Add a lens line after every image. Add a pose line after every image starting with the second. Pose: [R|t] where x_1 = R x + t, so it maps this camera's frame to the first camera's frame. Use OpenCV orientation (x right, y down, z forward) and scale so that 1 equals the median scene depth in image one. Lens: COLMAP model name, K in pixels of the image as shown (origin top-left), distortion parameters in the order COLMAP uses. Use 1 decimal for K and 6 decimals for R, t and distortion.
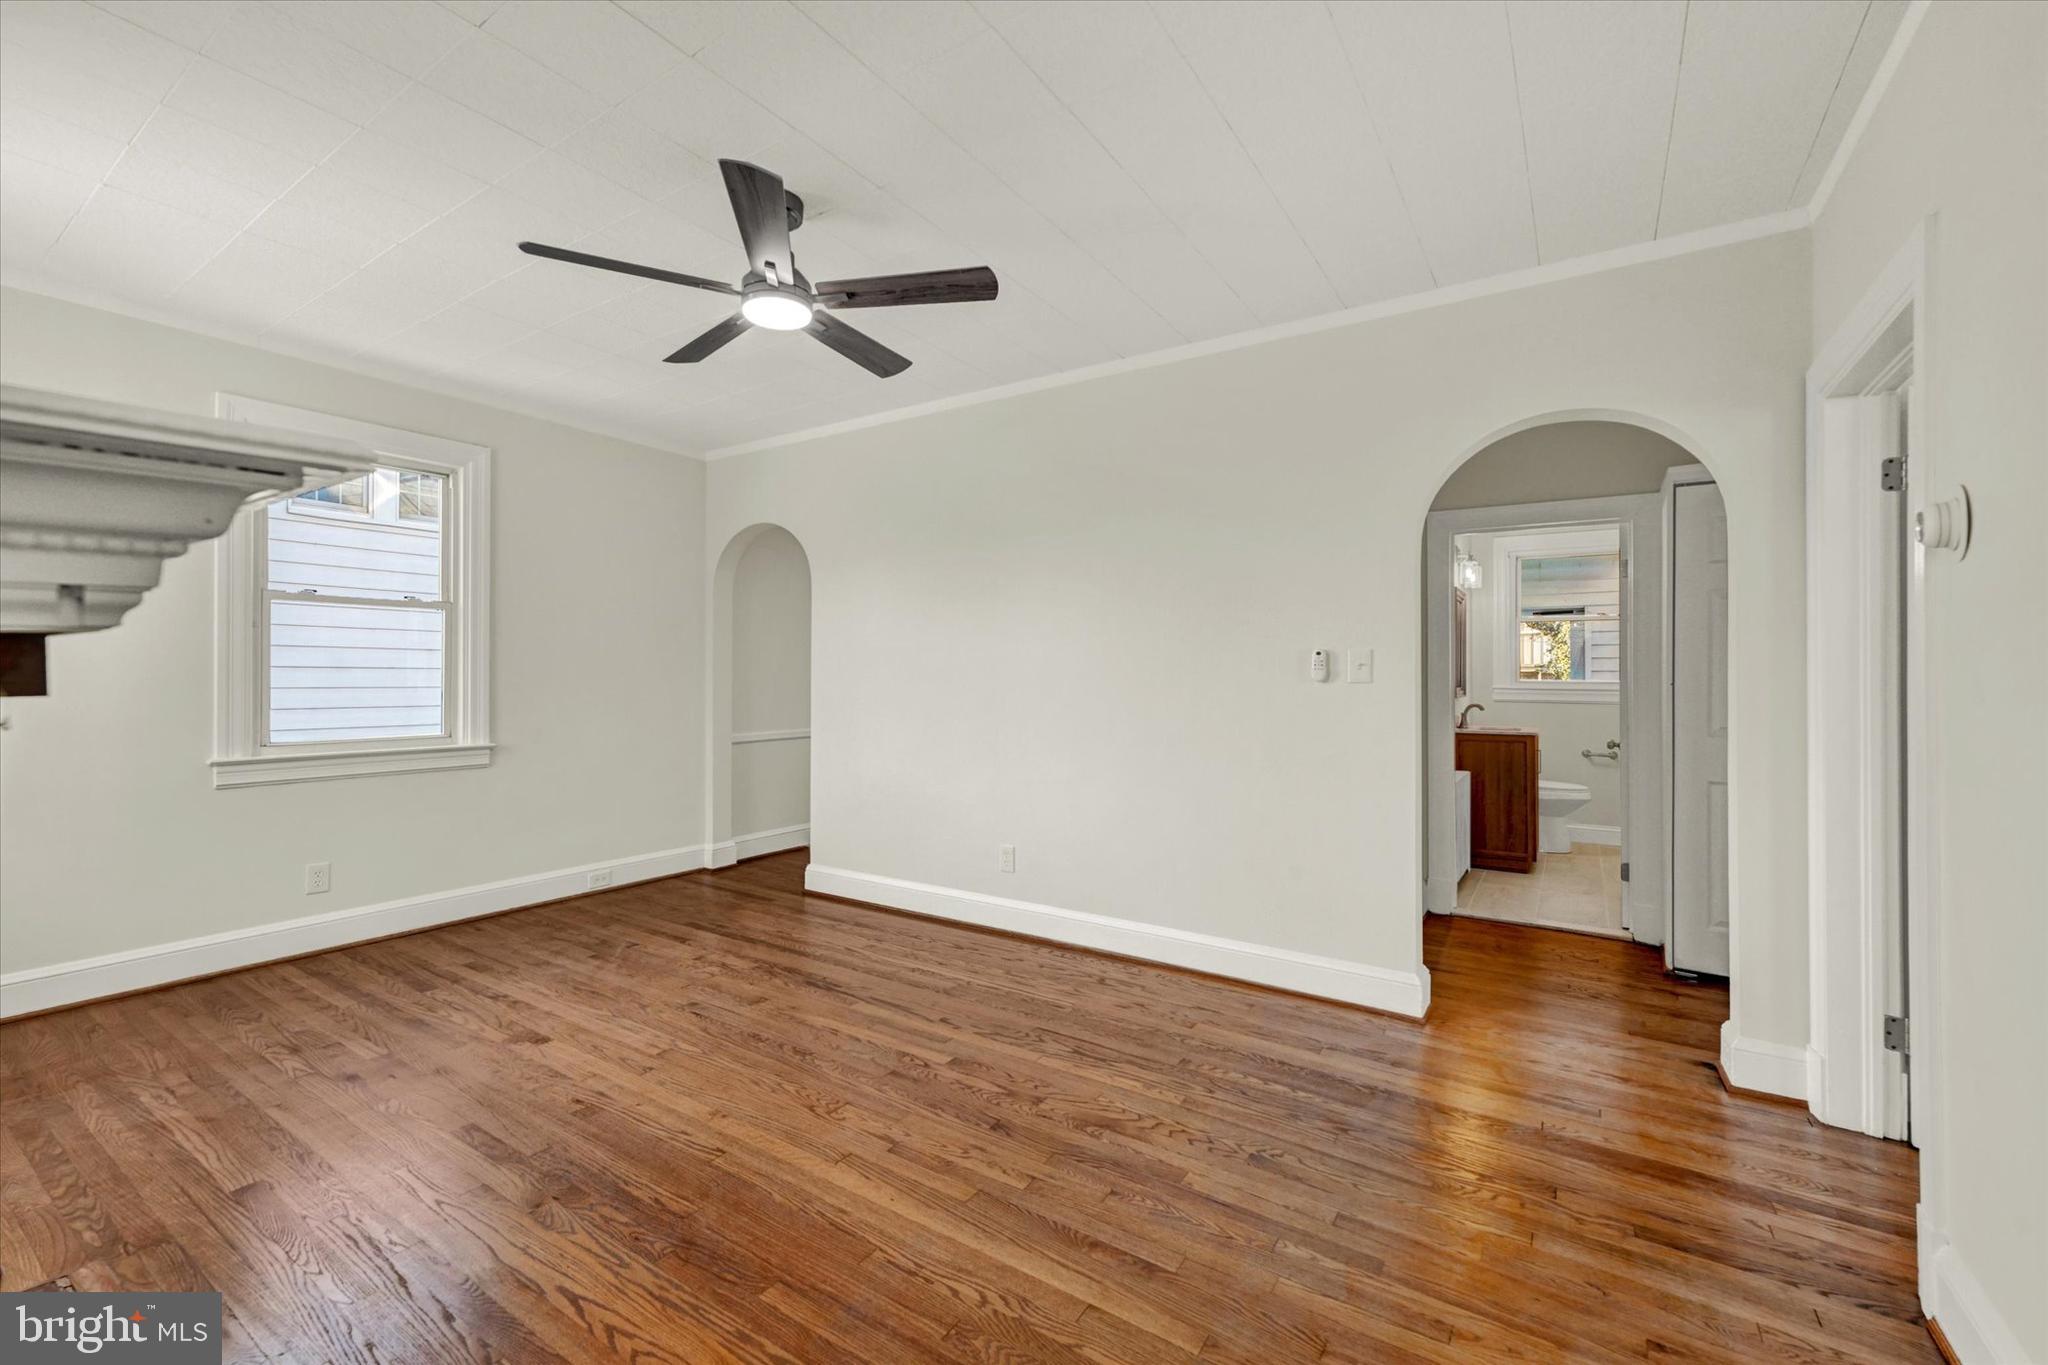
lens RADIAL K [[833.1, 0, 1026.6], [0, 833.1, 676.7], [0, 0, 1]] dist [0.000101, 0.000373]
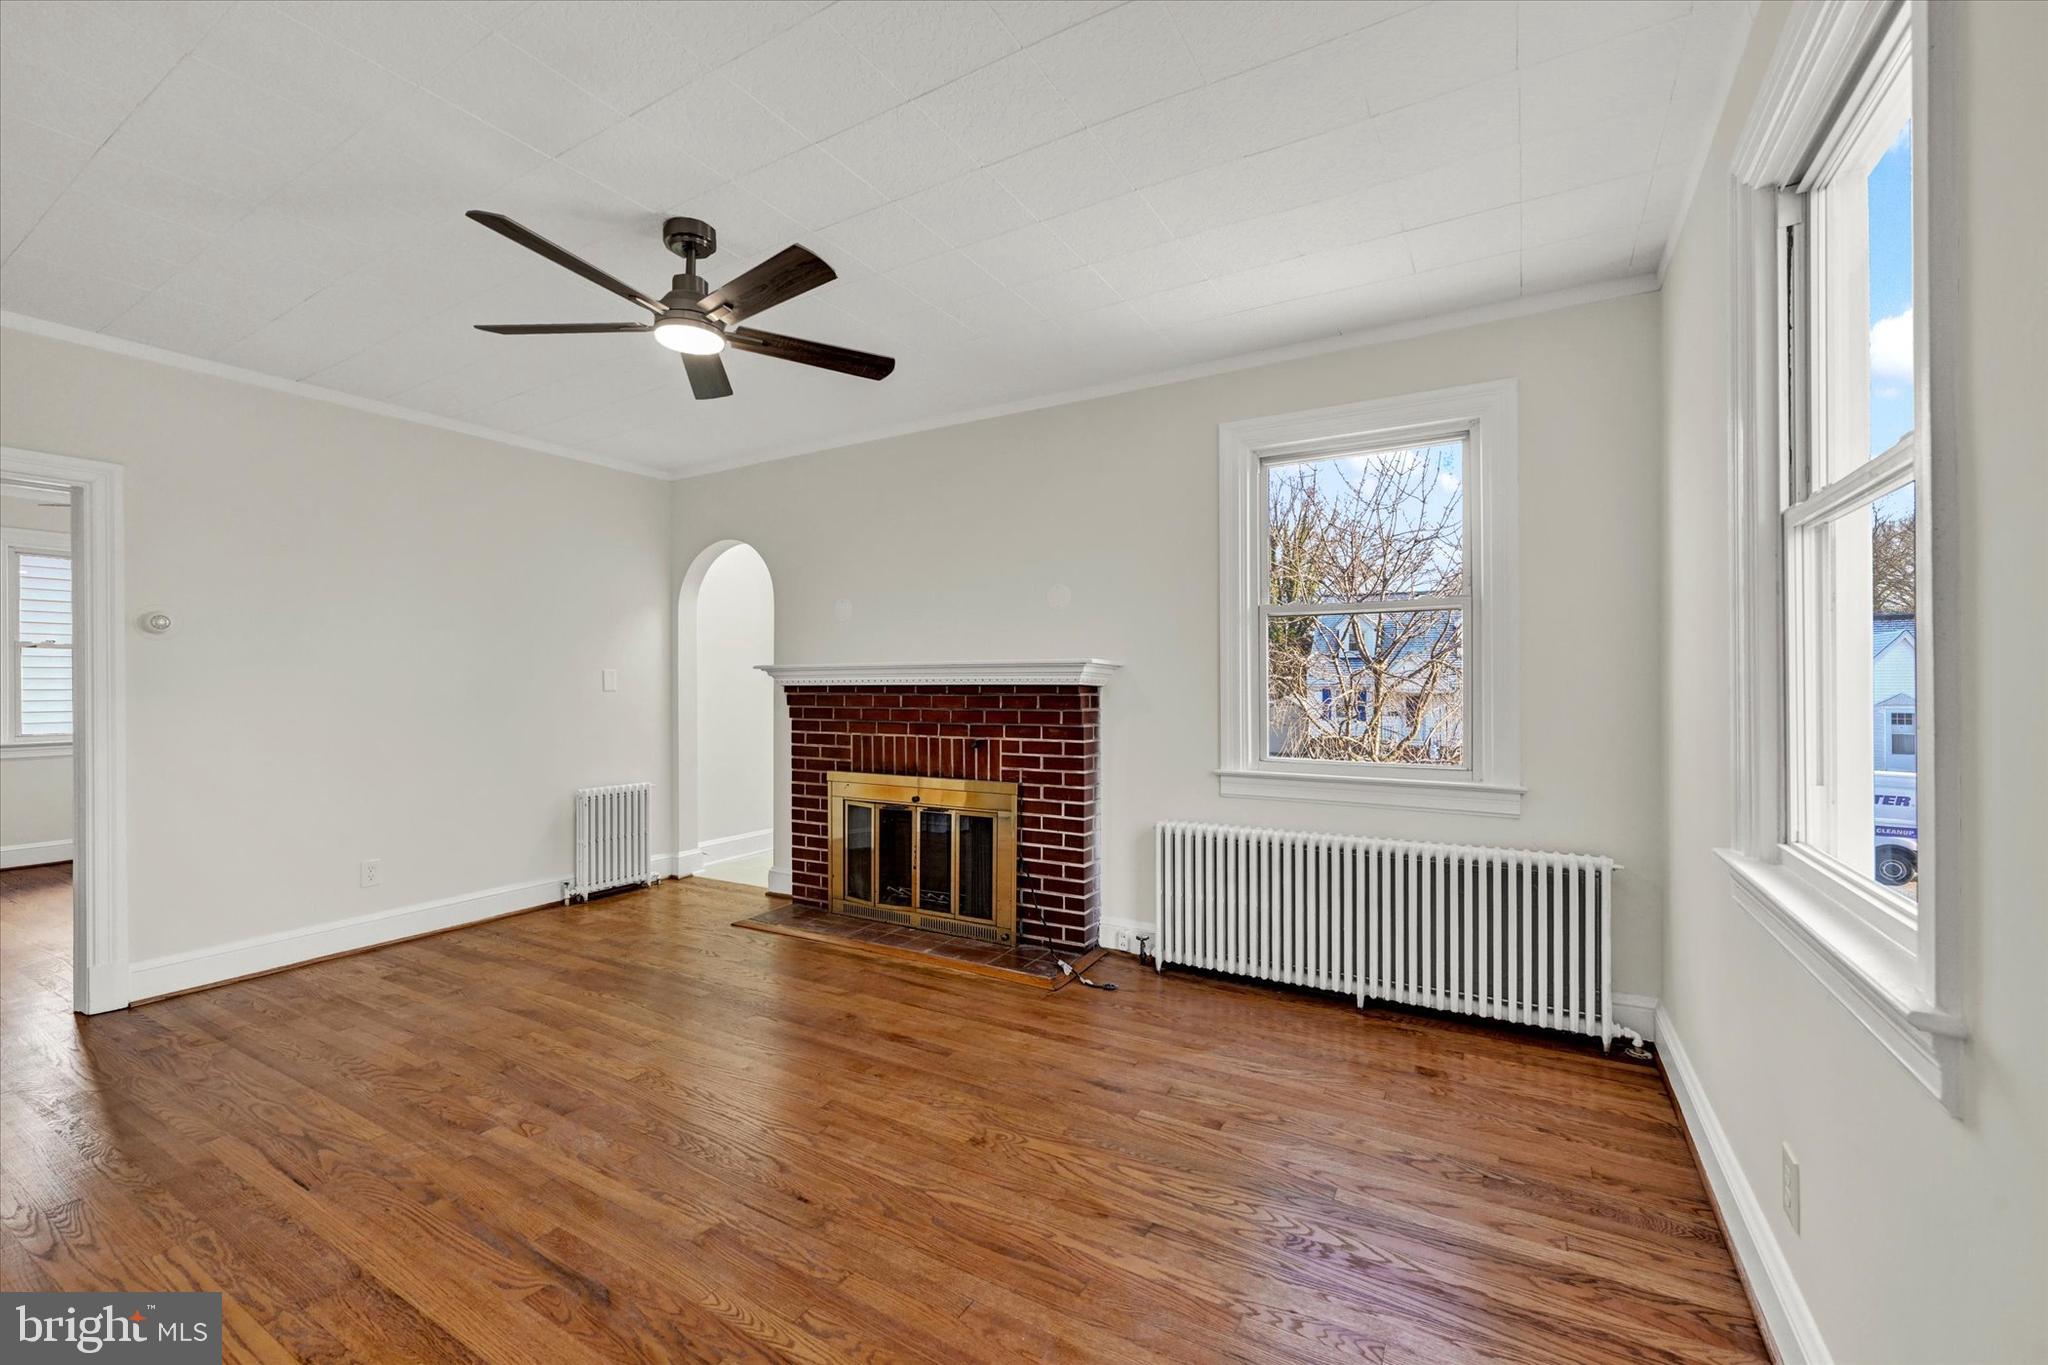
lens RADIAL K [[833.1, 0, 1024.4], [0, 833.1, 688.2], [0, 0, 1]] dist [0.000101, 0.000373]
pose [[-0.998924, 0.001779, -0.046344, -0.510806], [0.001659, 0.999995, 0.002615, -0.007288], [0.046349, 0.002535, -0.998922, 1.573201]]
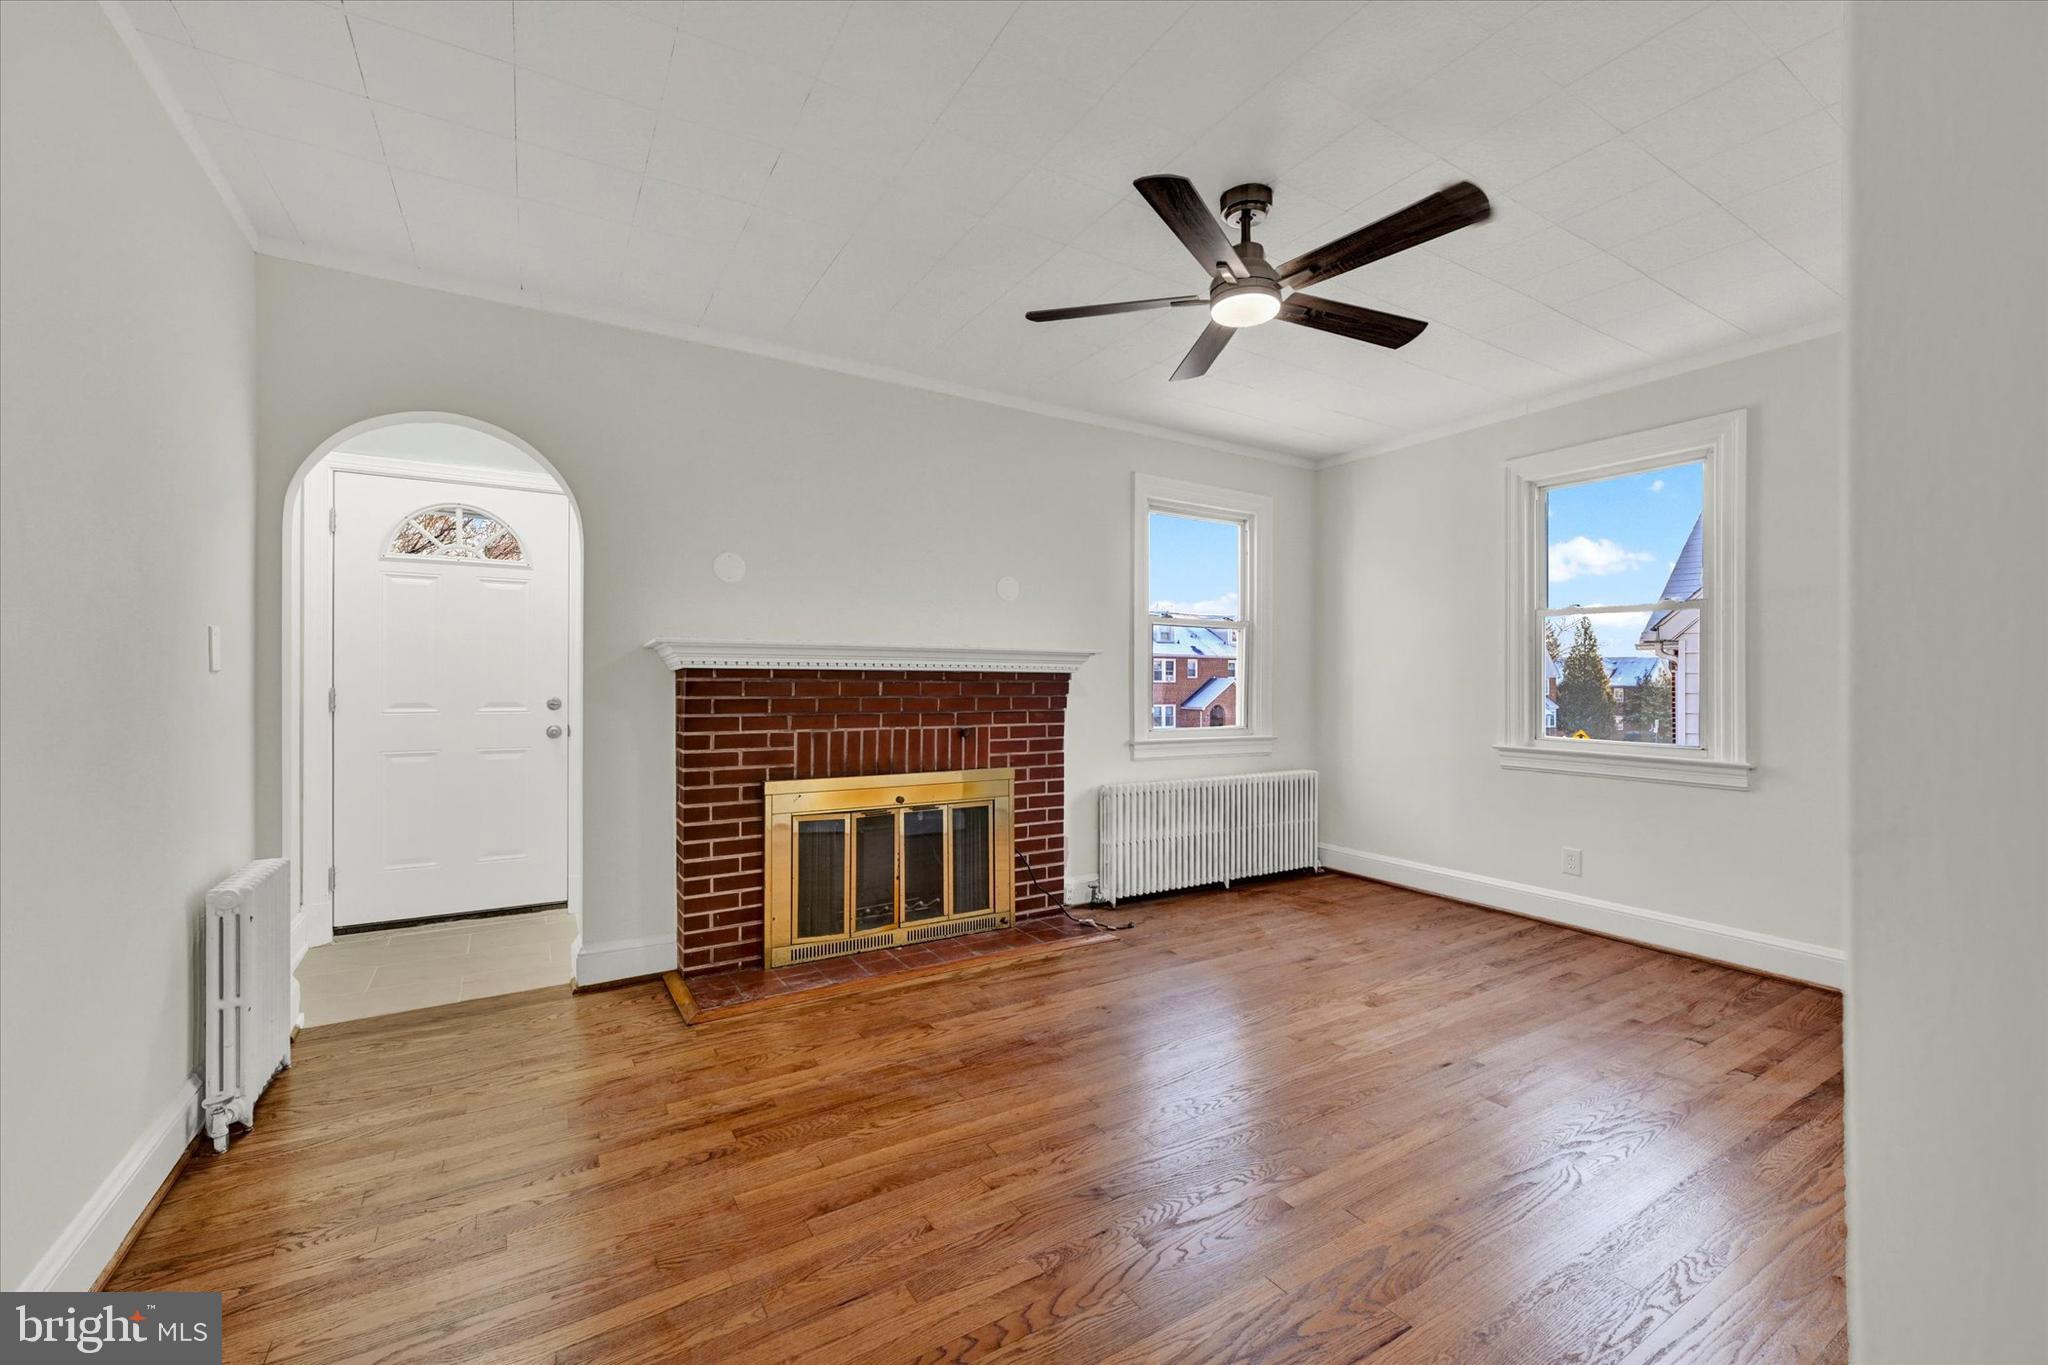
lens RADIAL K [[833.1, 0, 1008.8], [0, 833.1, 682.0], [0, 0, 1]] dist [0.000101, 0.000373]
pose [[-0.434384, -0.002657, -0.900724, 0.554303], [-0.006643, 0.999978, 0.000254, 0.005643], [0.900703, 0.006094, -0.434392, 0.906986]]
